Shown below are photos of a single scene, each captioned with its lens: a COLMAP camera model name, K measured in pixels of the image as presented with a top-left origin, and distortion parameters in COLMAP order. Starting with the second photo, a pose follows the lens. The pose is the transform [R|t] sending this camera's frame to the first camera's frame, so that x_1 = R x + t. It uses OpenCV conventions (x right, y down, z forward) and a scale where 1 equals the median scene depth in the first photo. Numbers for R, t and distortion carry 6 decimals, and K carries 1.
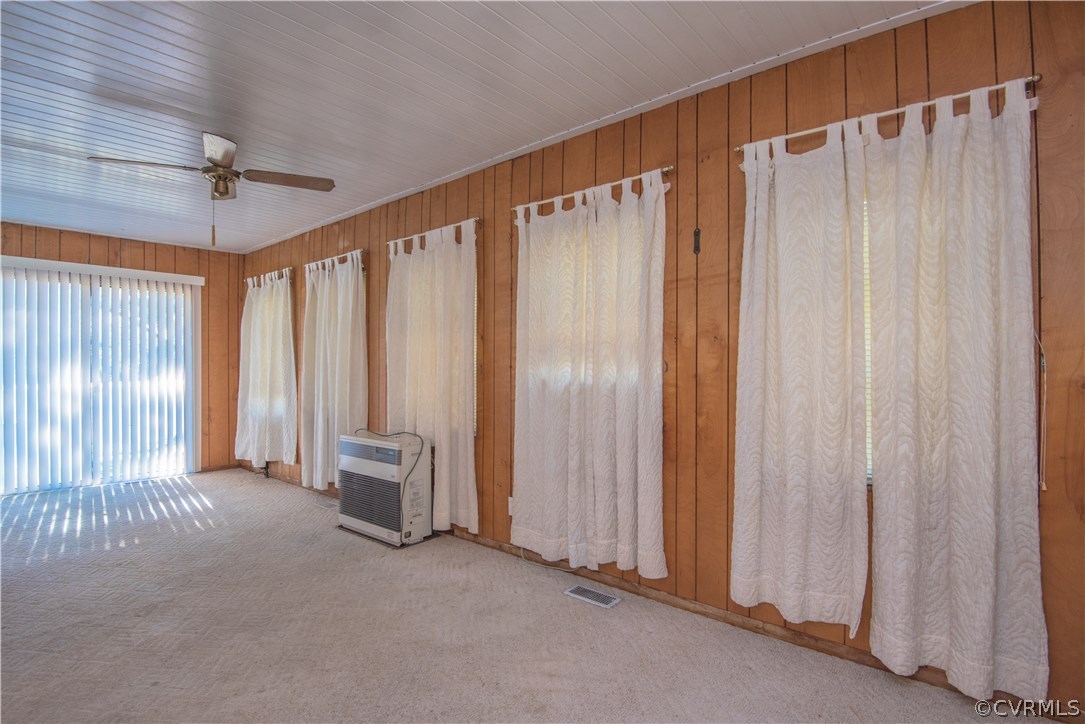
lens RADIAL K [[532.3, 0, 554.1], [0, 532.3, 366.8], [0, 0, 1]] dist [-0.003352, -0.025794]
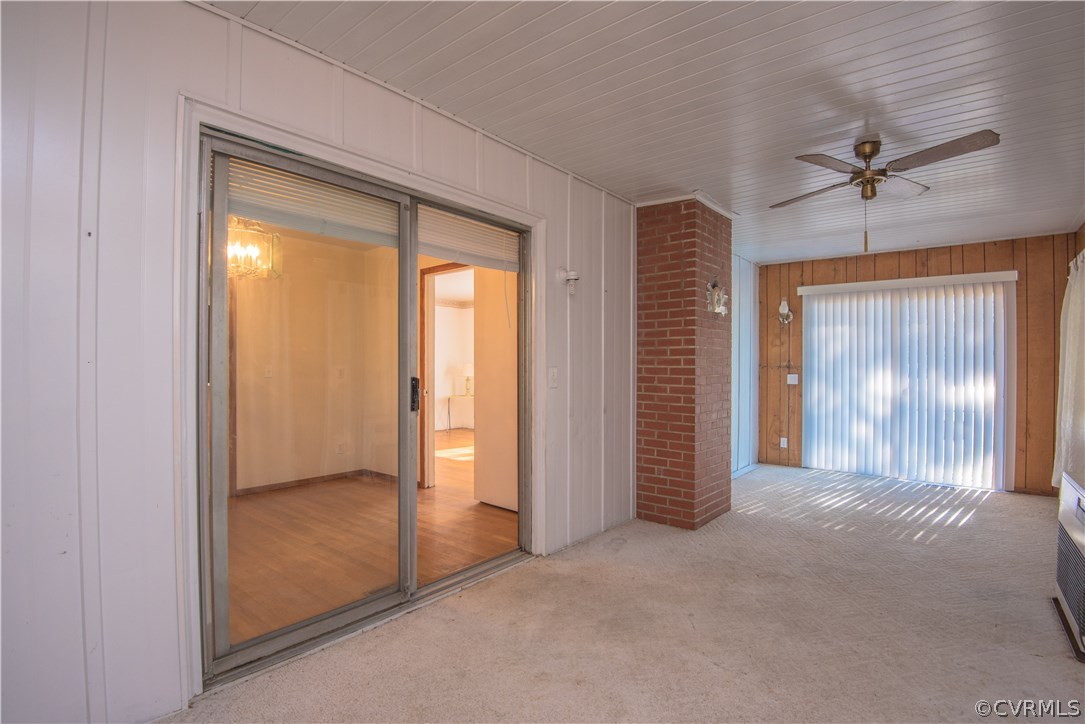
lens RADIAL K [[532.3, 0, 554.1], [0, 532.3, 366.8], [0, 0, 1]] dist [-0.003352, -0.025794]
pose [[-0.000532, -0.000402, -1.000000, 0.317724], [-0.007651, 0.999971, -0.000398, -0.005393], [0.999971, 0.007651, -0.000535, 0.365627]]
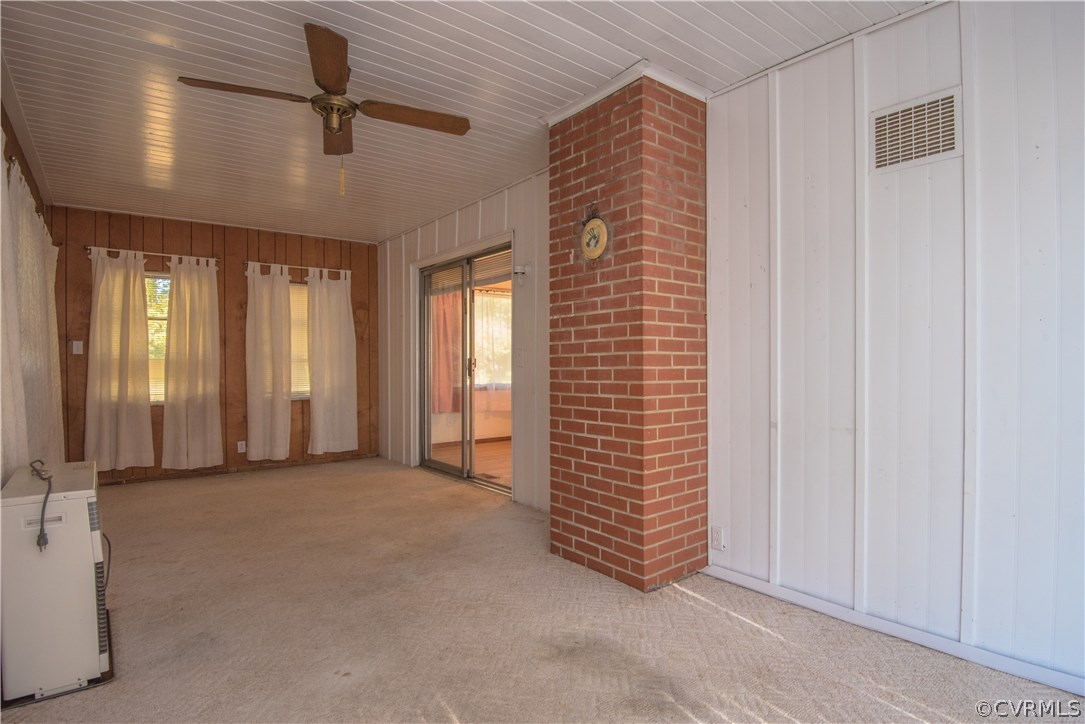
lens RADIAL K [[532.3, 0, 554.1], [0, 532.3, 366.8], [0, 0, 1]] dist [-0.003352, -0.025794]
pose [[-0.981715, 0.004142, 0.190313, -0.972760], [0.006094, 0.999935, 0.009677, 0.024993], [-0.190260, 0.010660, -0.981676, 1.517320]]
